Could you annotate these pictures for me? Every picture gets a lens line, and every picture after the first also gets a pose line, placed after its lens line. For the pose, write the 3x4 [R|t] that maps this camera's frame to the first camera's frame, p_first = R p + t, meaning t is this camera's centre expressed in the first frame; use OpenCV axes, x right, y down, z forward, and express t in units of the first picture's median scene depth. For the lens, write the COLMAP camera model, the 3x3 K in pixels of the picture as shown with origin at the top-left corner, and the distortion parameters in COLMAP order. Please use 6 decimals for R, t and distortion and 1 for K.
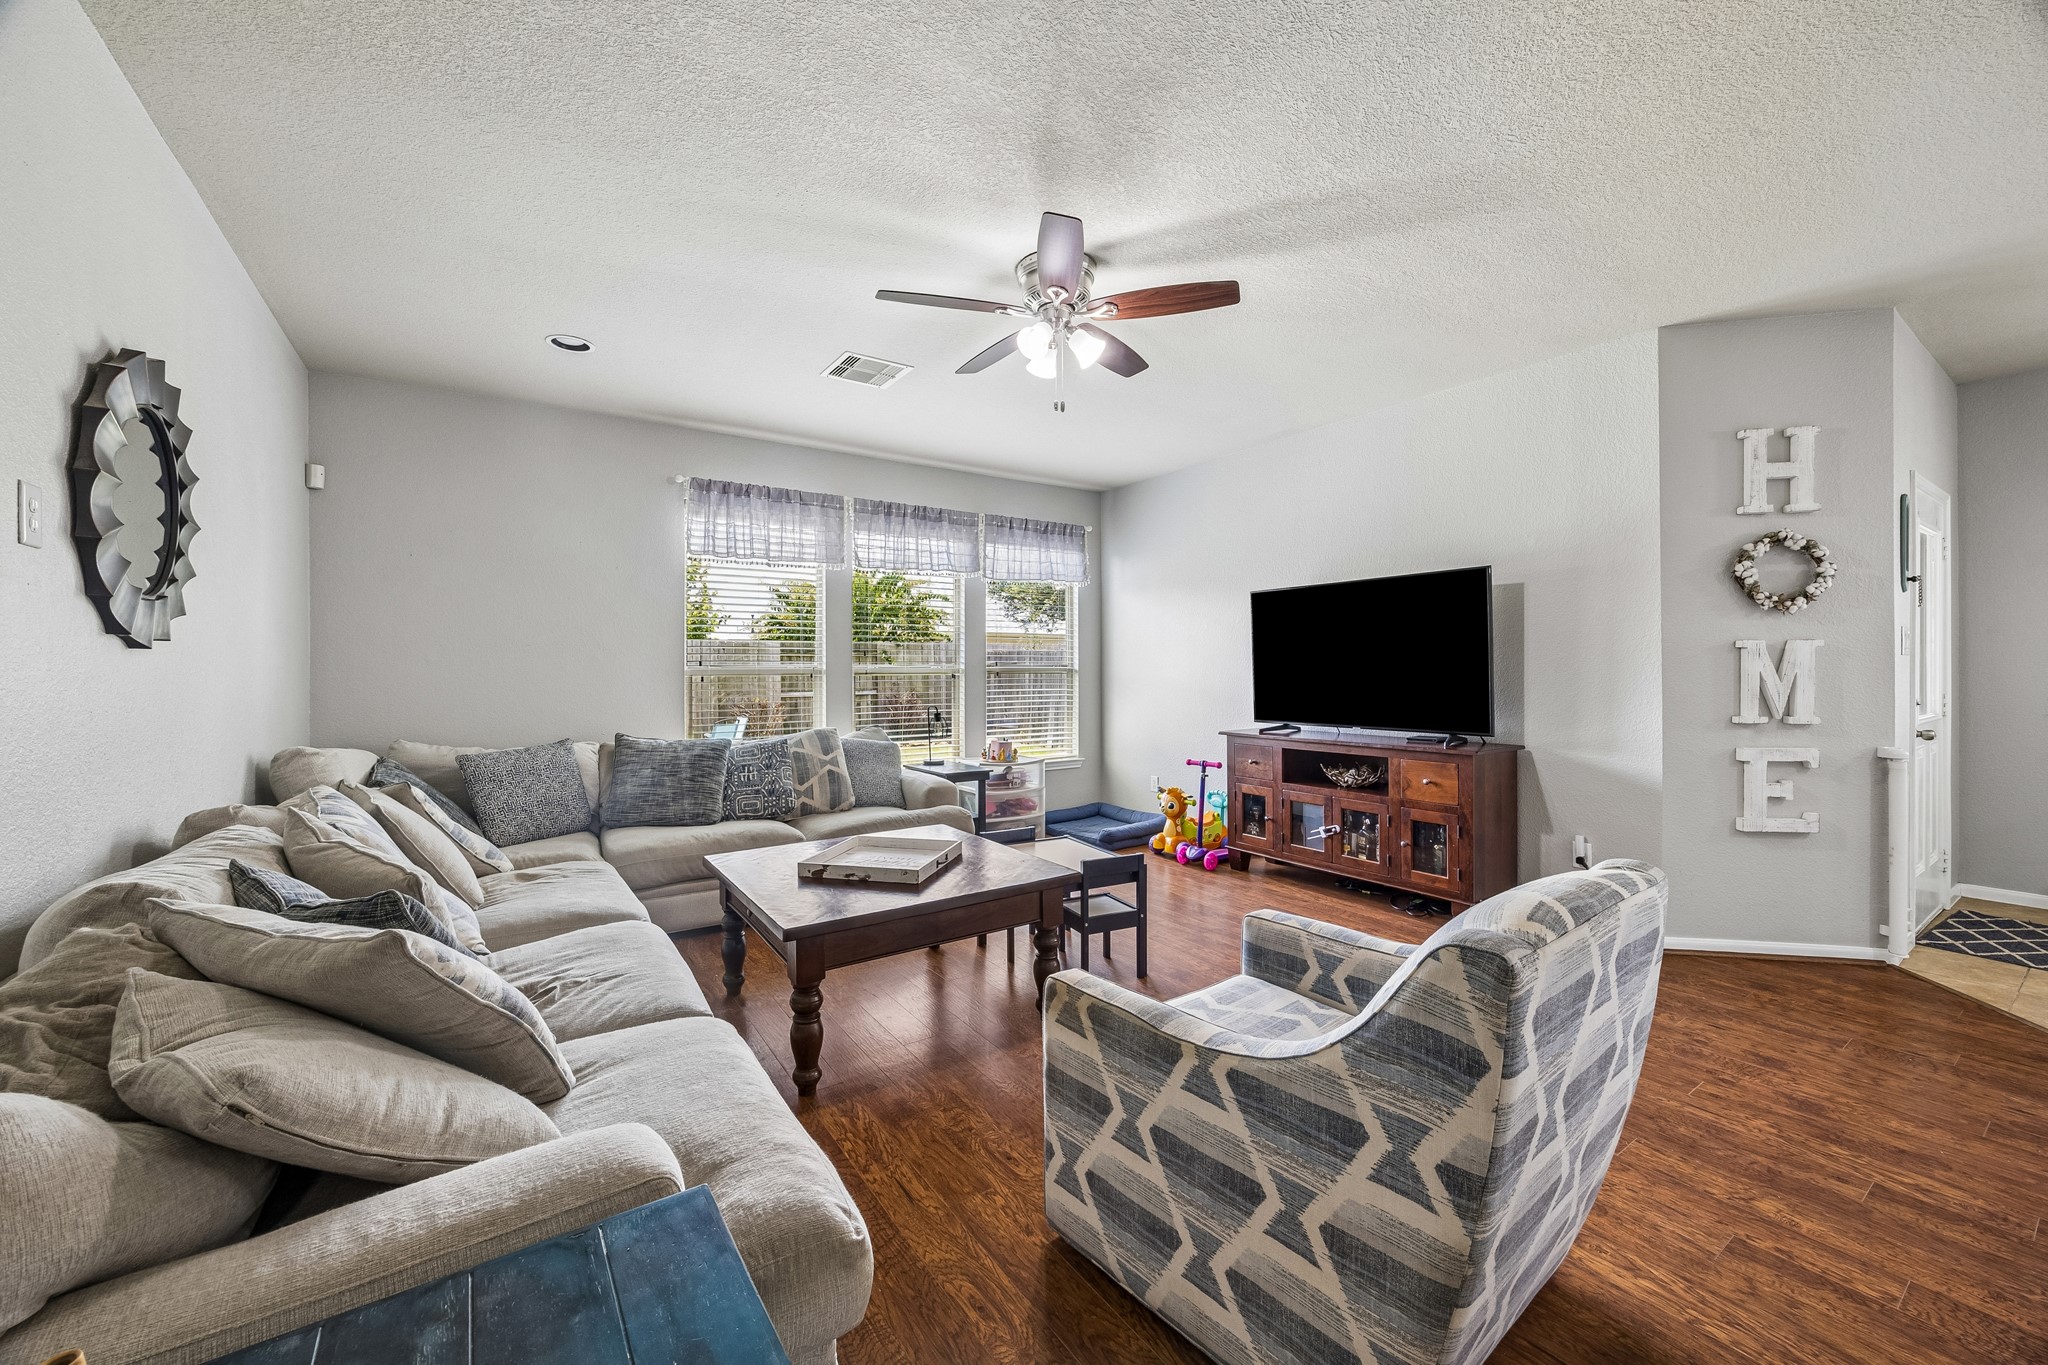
lens RADIAL K [[820.2, 0, 1030.0], [0, 820.2, 667.7], [0, 0, 1]] dist [-0.003665, -0.001105]
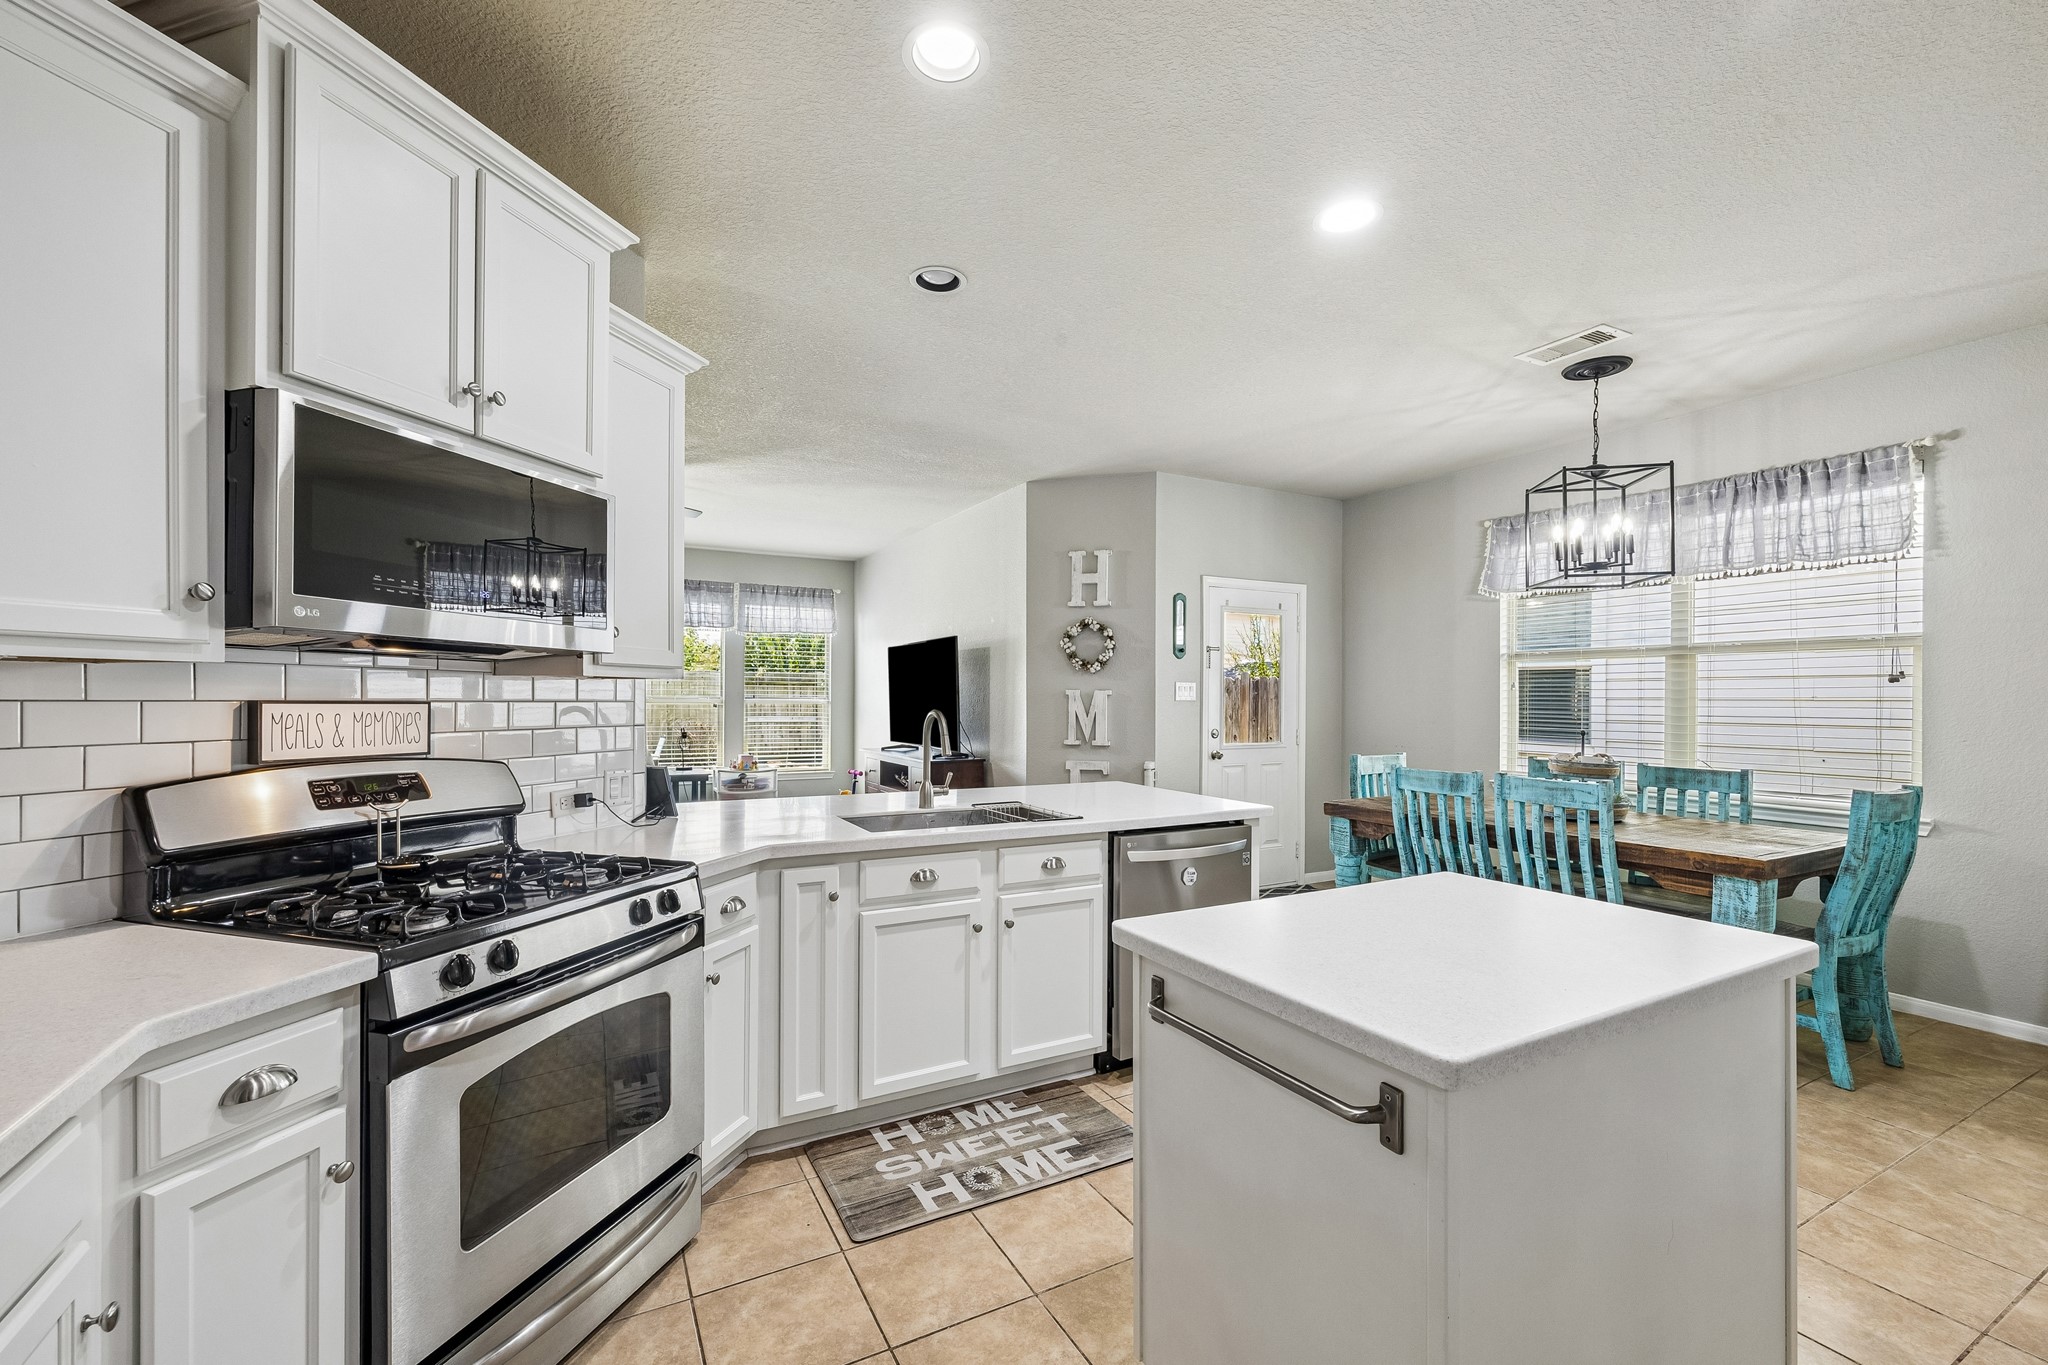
lens RADIAL K [[869.4, 0, 988.0], [0, 869.4, 691.9], [0, 0, 1]] dist [-0.003122, 0.000269]
pose [[0.993792, 0.013129, -0.110476, 0.907243], [-0.013614, 0.999901, -0.003636, -0.022181], [0.110417, 0.005117, 0.993872, -0.626006]]
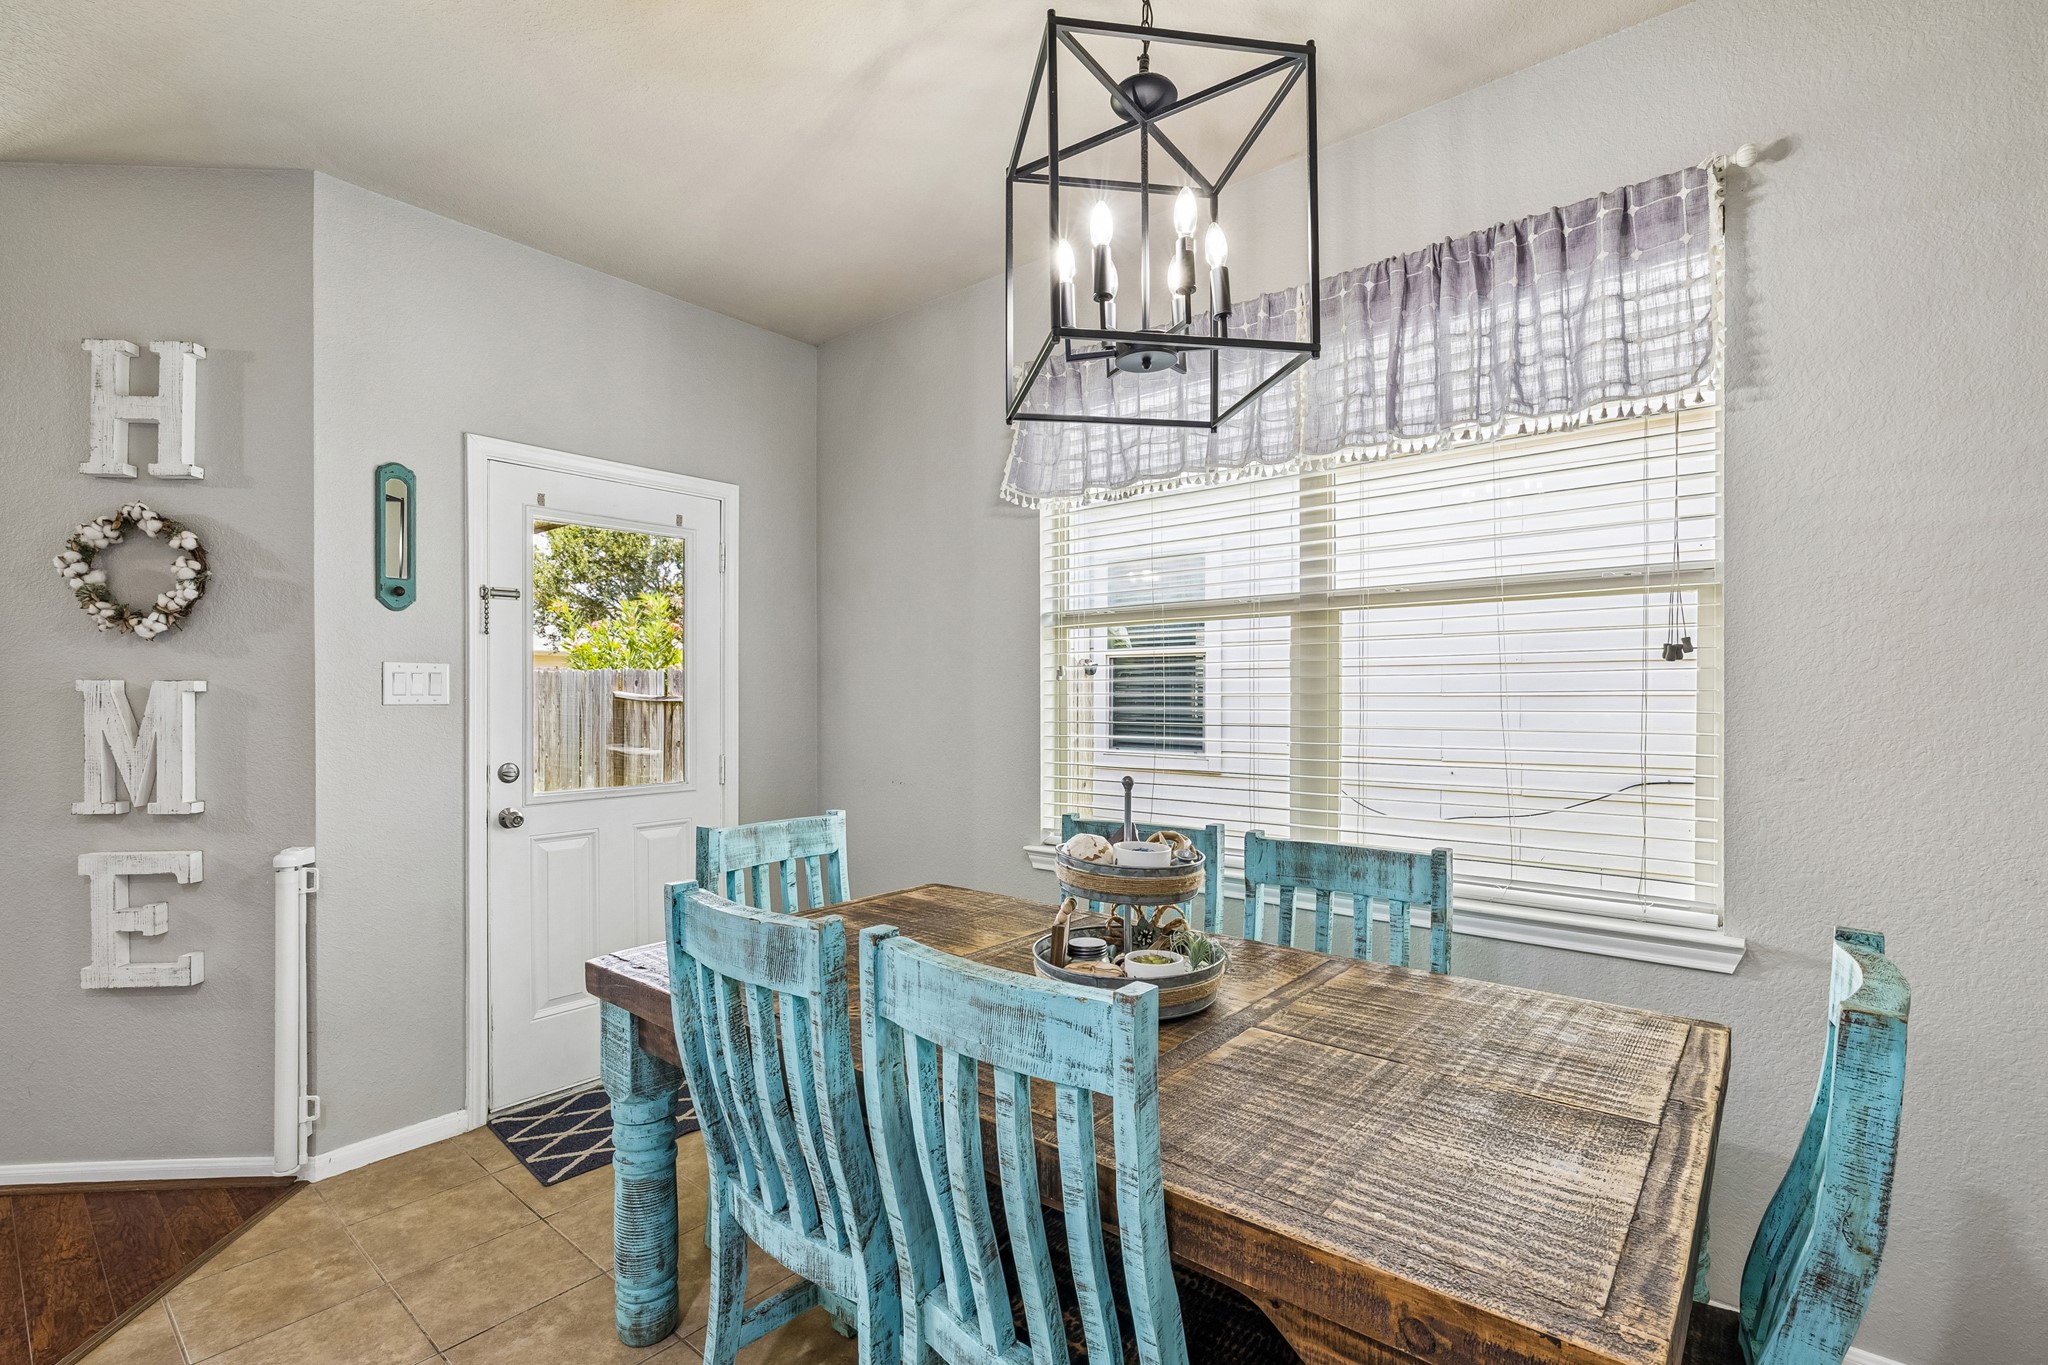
lens RADIAL K [[939.7, 0, 1018.8], [0, 939.7, 692.0], [0, 0, 1]] dist [-0.011169, 0.001109]
pose [[0.961163, 0.009803, 0.275806, 1.363057], [-0.008861, 0.999950, -0.004661, -0.027639], [-0.275838, 0.002036, 0.961202, 0.129194]]
